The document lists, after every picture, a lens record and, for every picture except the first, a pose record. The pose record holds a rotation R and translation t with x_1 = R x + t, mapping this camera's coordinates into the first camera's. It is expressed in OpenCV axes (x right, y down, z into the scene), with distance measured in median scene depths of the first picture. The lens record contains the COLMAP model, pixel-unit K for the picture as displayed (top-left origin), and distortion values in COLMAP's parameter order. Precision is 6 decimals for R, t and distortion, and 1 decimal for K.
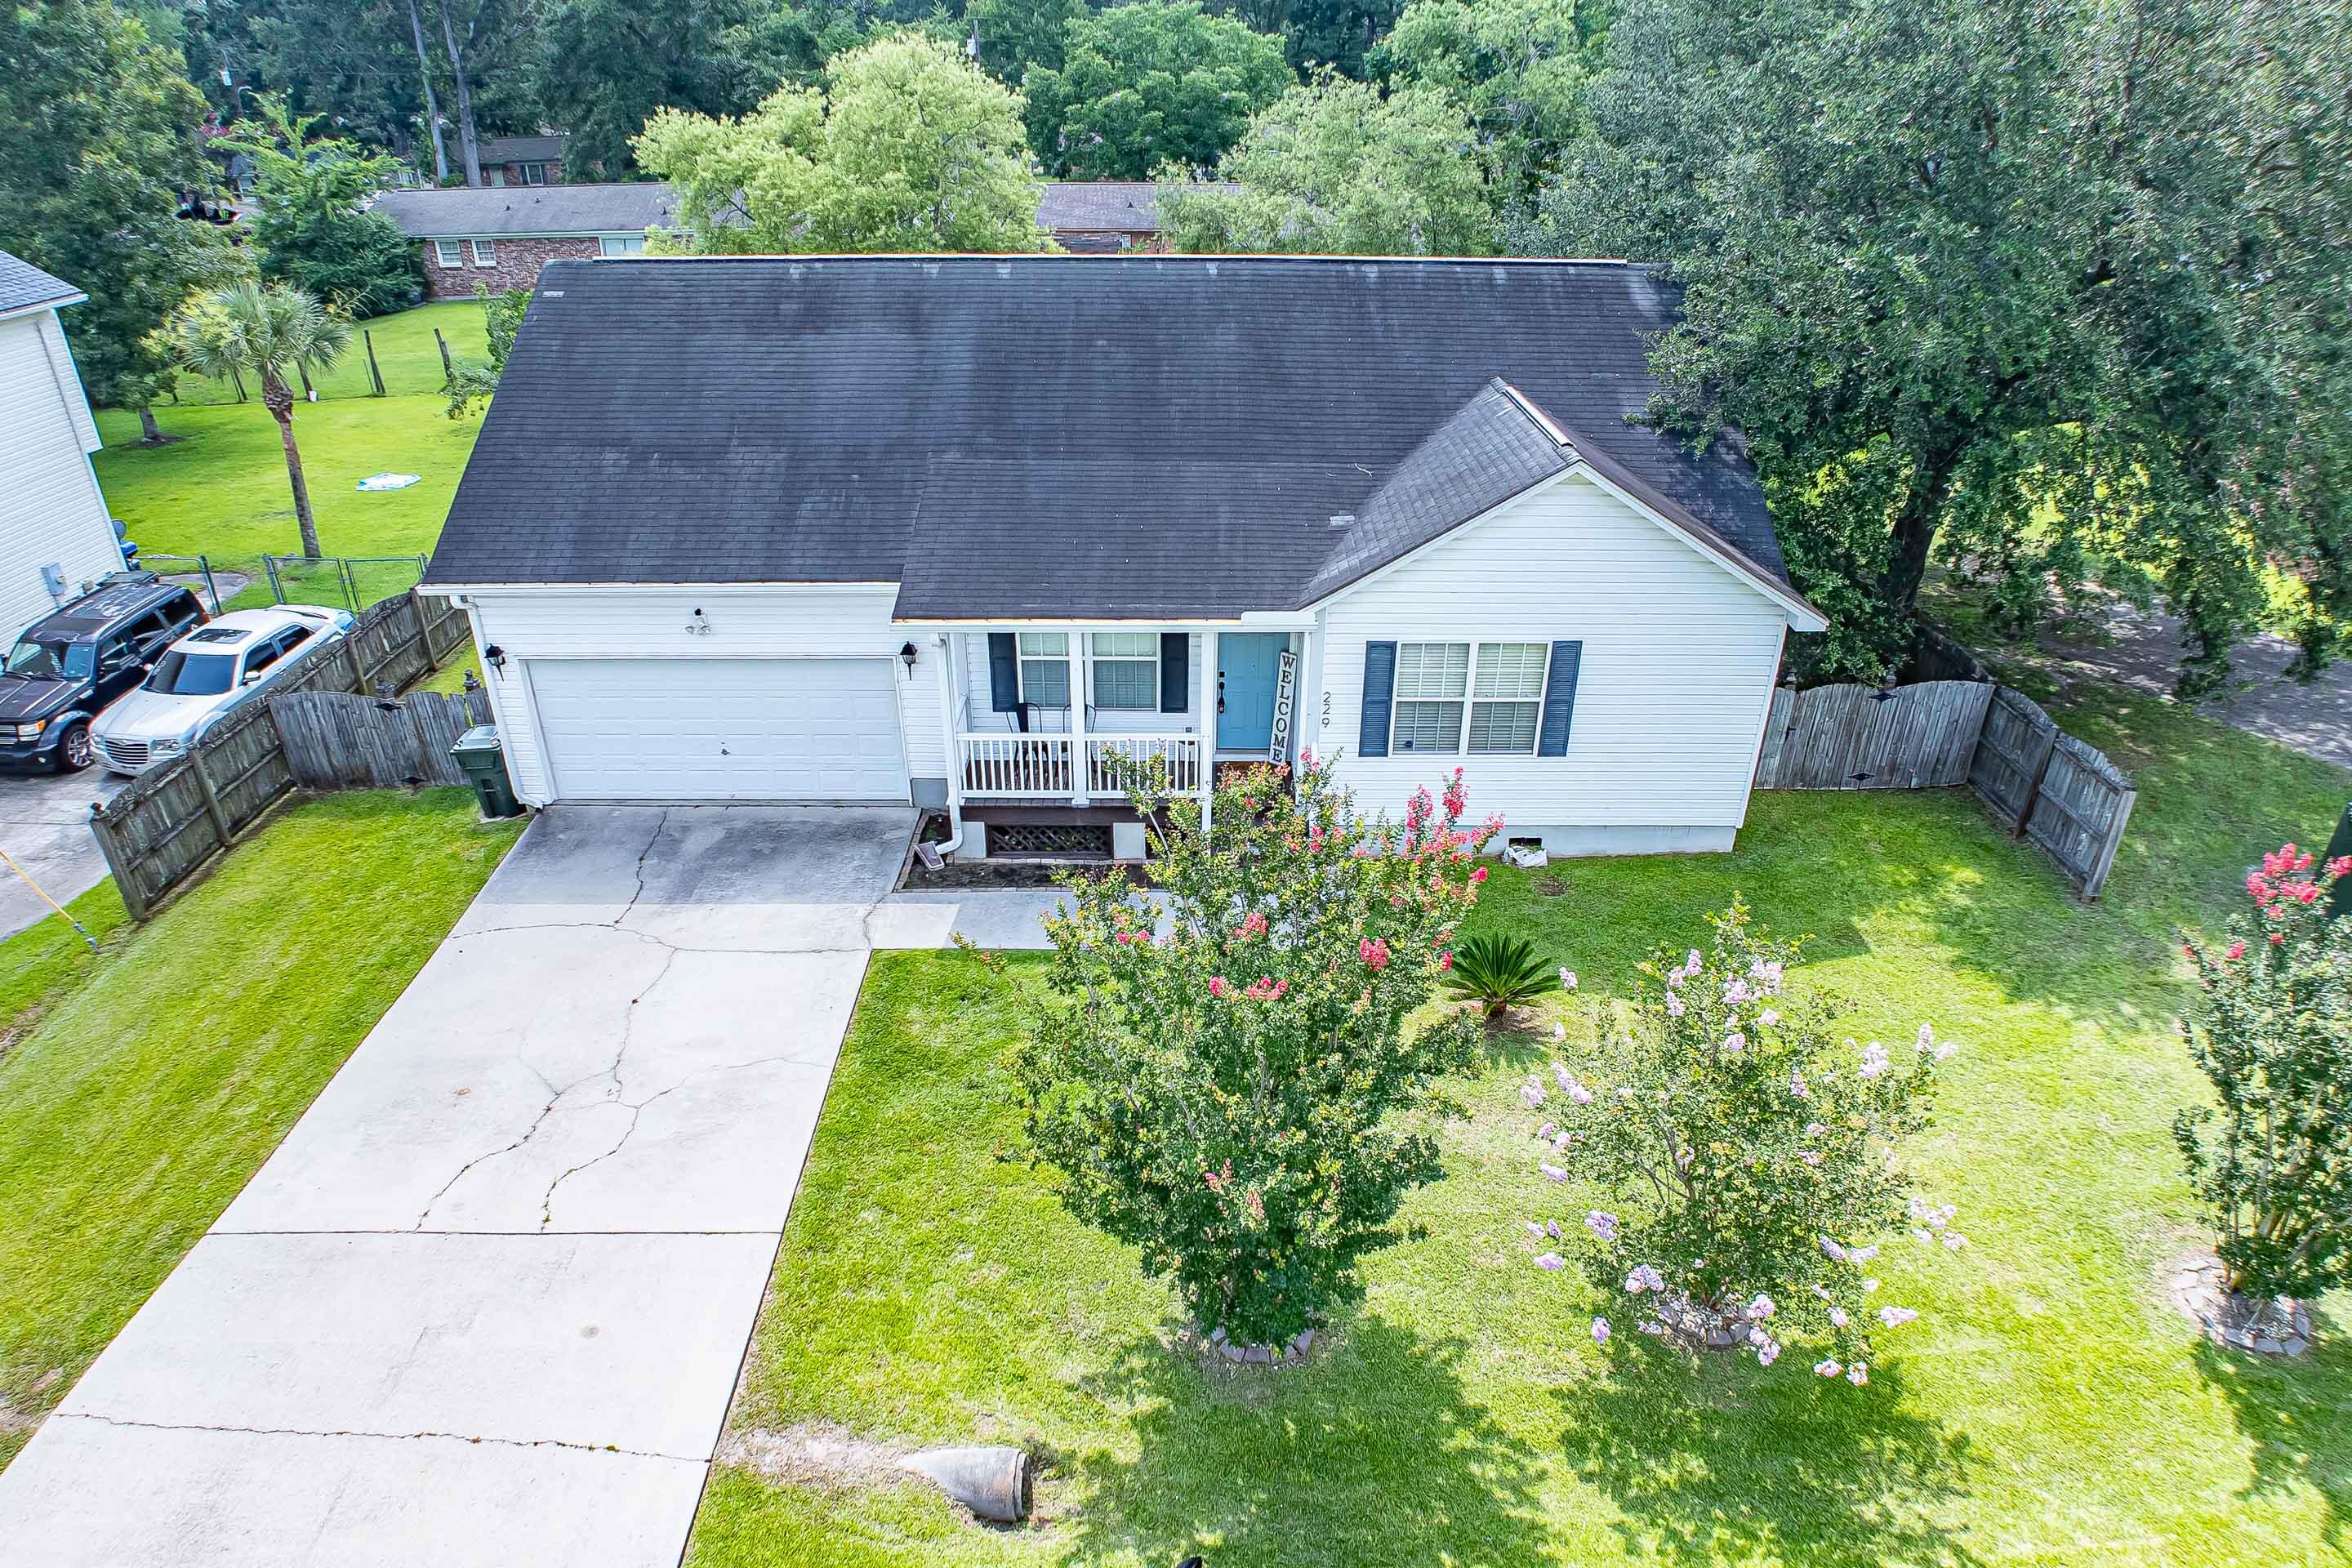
lens RADIAL K [[1390.8, 0, 1176.0], [0, 1390.8, 784.0], [0, 0, 1]] dist [-0.073014, 0.003681]
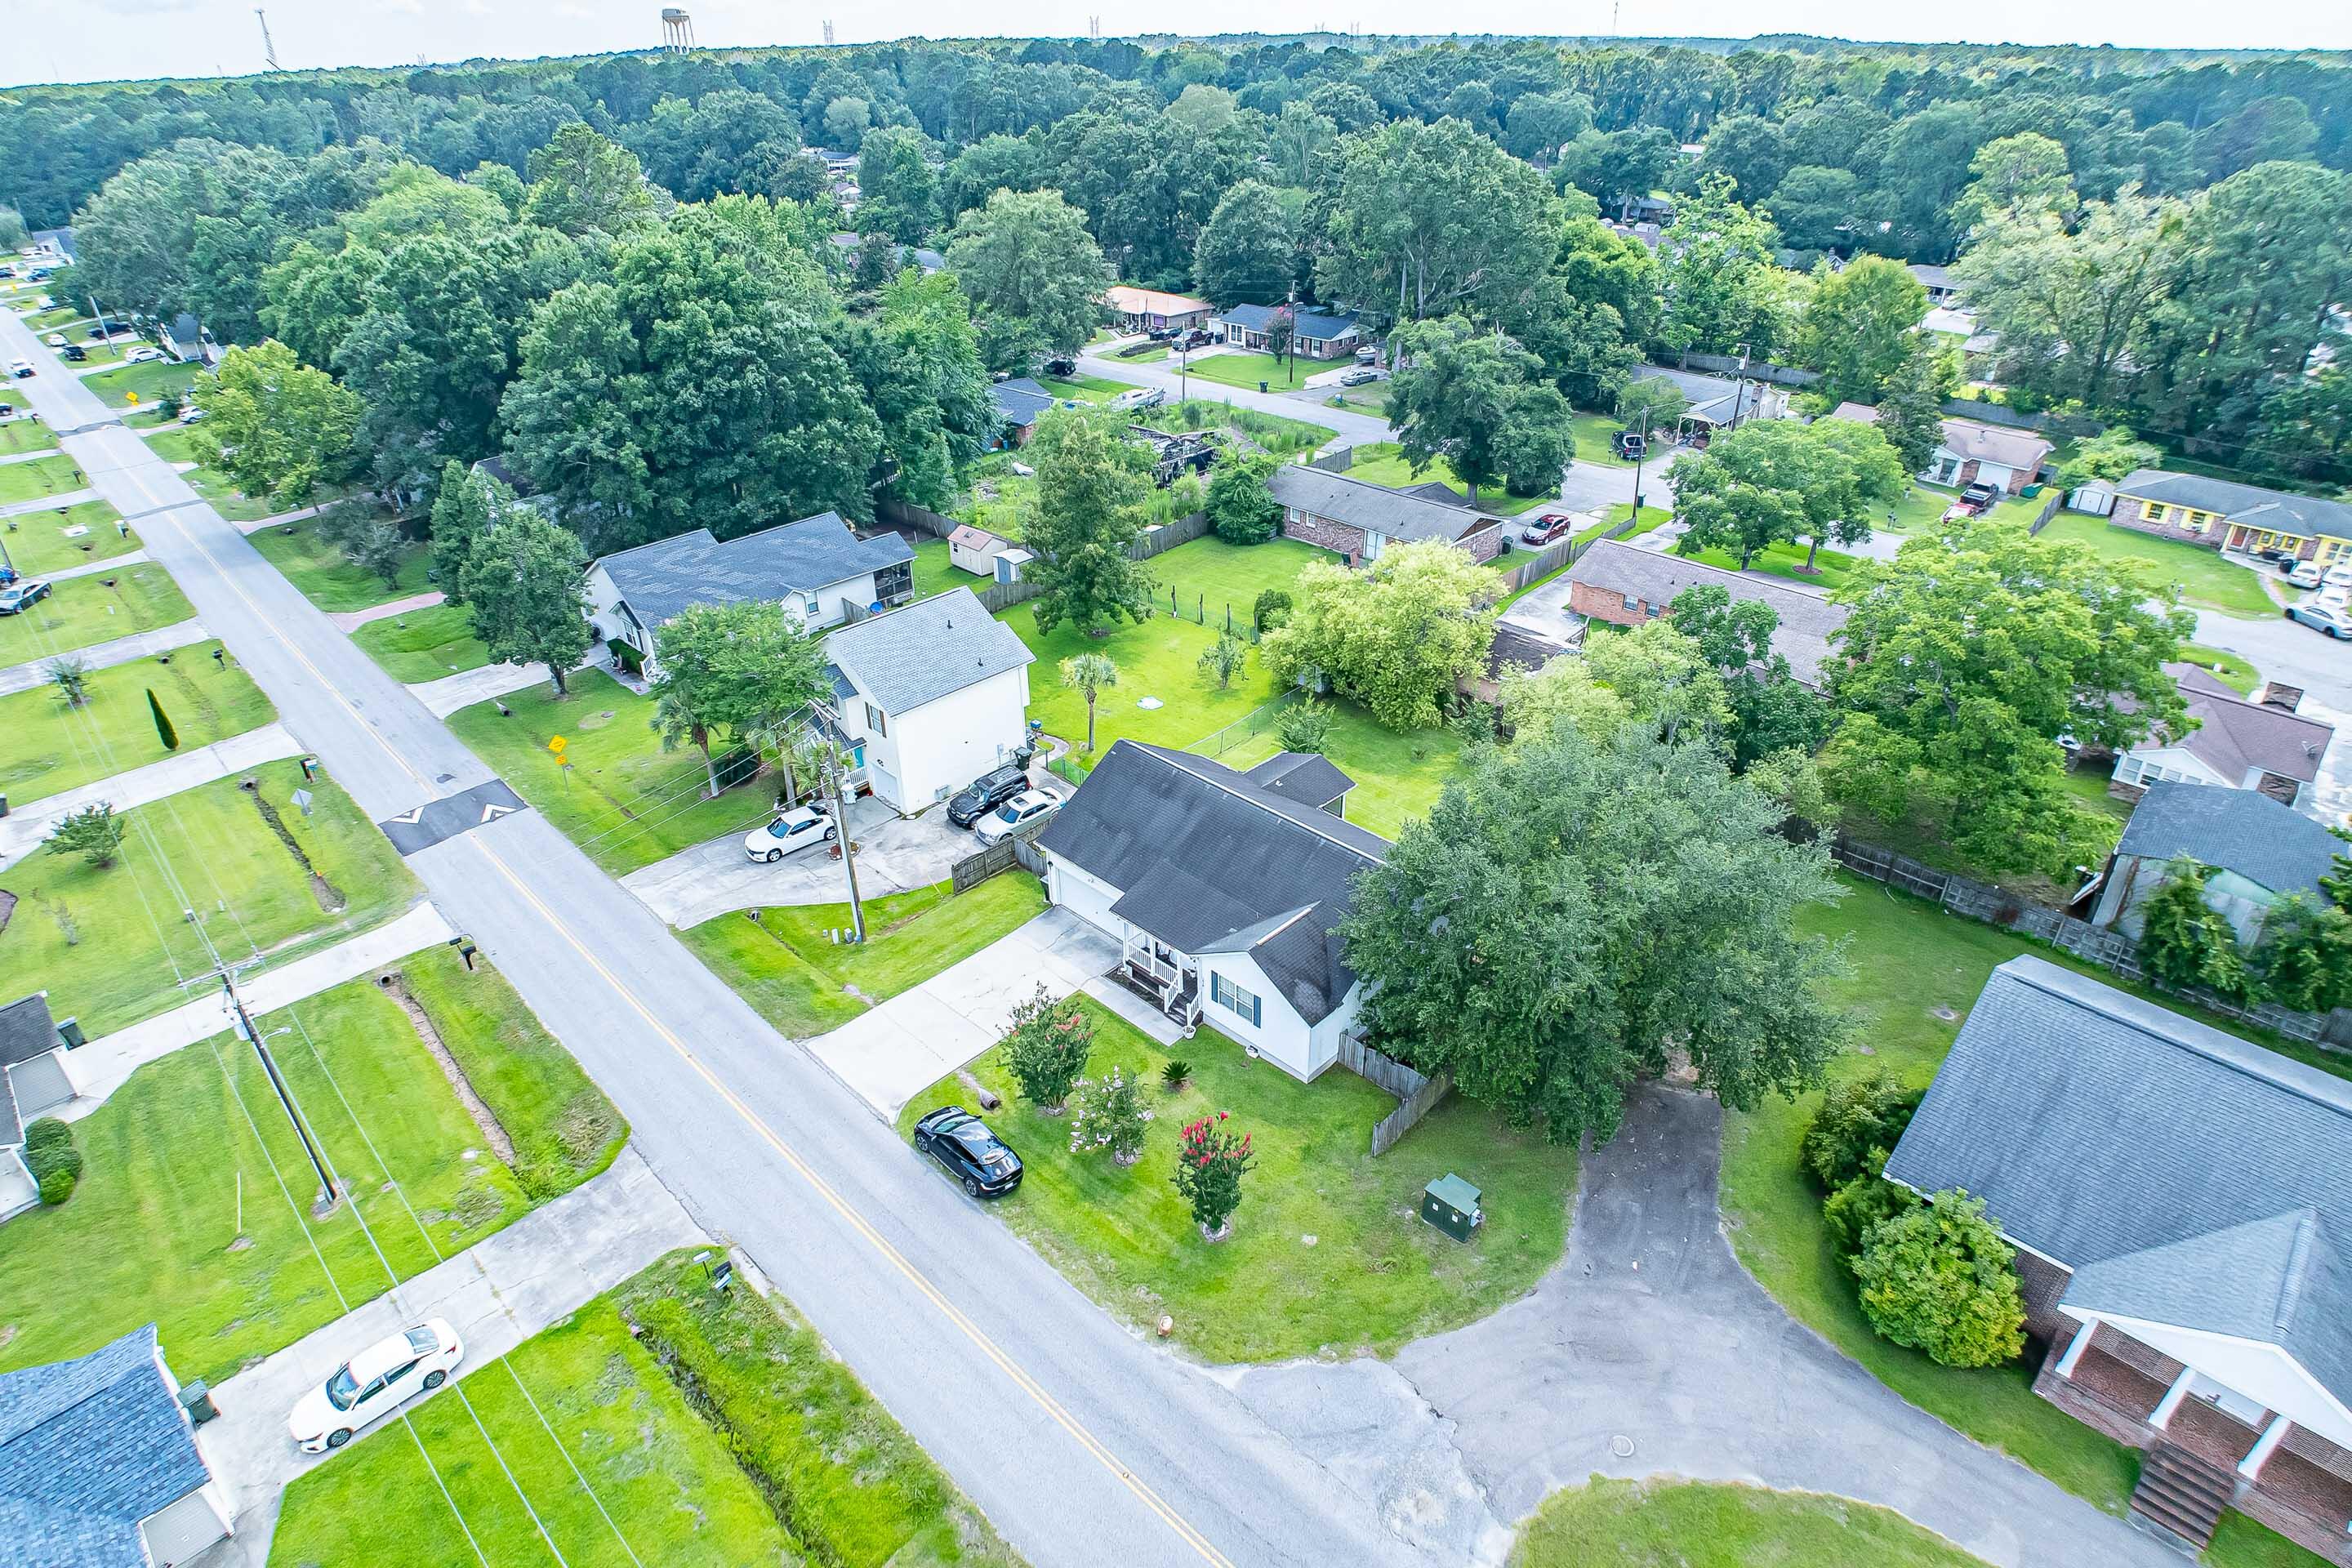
lens RADIAL K [[1299.9, 0, 1204.2], [0, 1299.9, 751.1], [0, 0, 1]] dist [-0.067595, 0.000261]
pose [[0.732381, 0.332340, -0.594279, 1.663670], [-0.314453, 0.939230, 0.137720, -0.941571], [0.603935, 0.086009, 0.792380, -1.412827]]
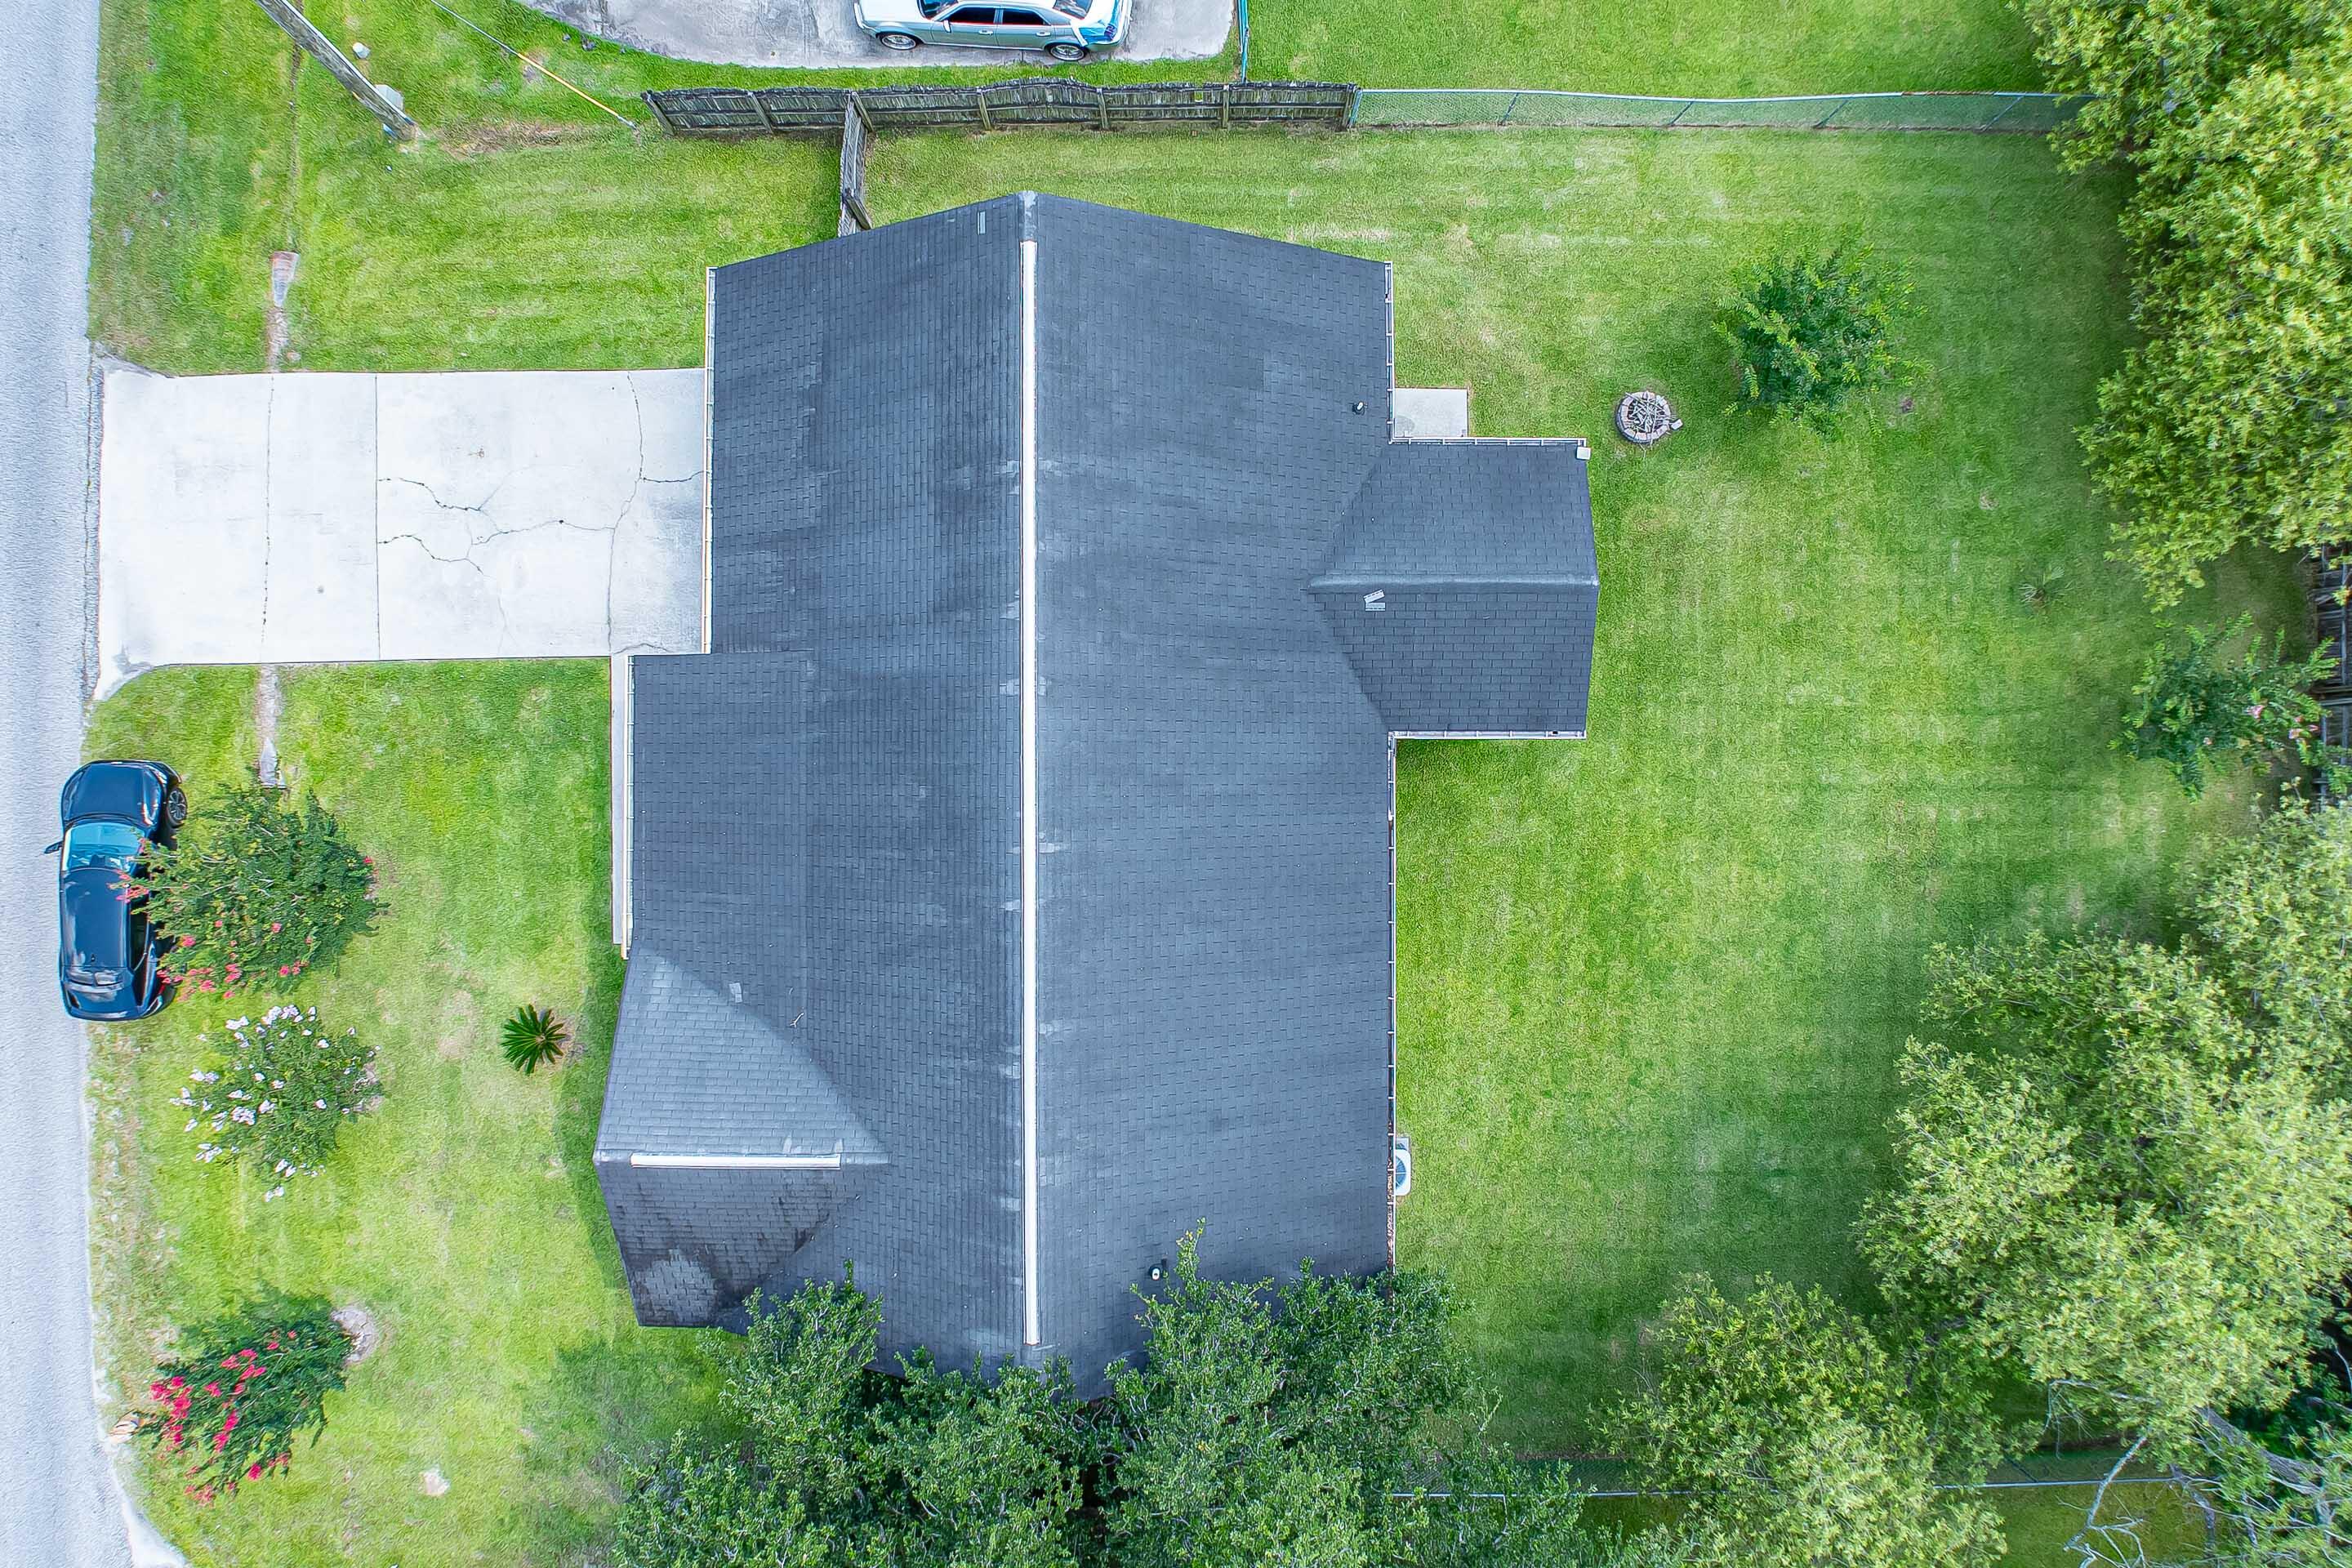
lens RADIAL K [[1576.1, 0, 1176.0], [0, 1576.1, 784.0], [0, 0, 1]] dist [-0.083071, 0.001272]
pose [[0.004785, 0.999943, 0.009525, -0.078253], [-0.456802, -0.006288, 0.889546, -1.582295], [0.889556, -0.008607, 0.456746, 0.685178]]
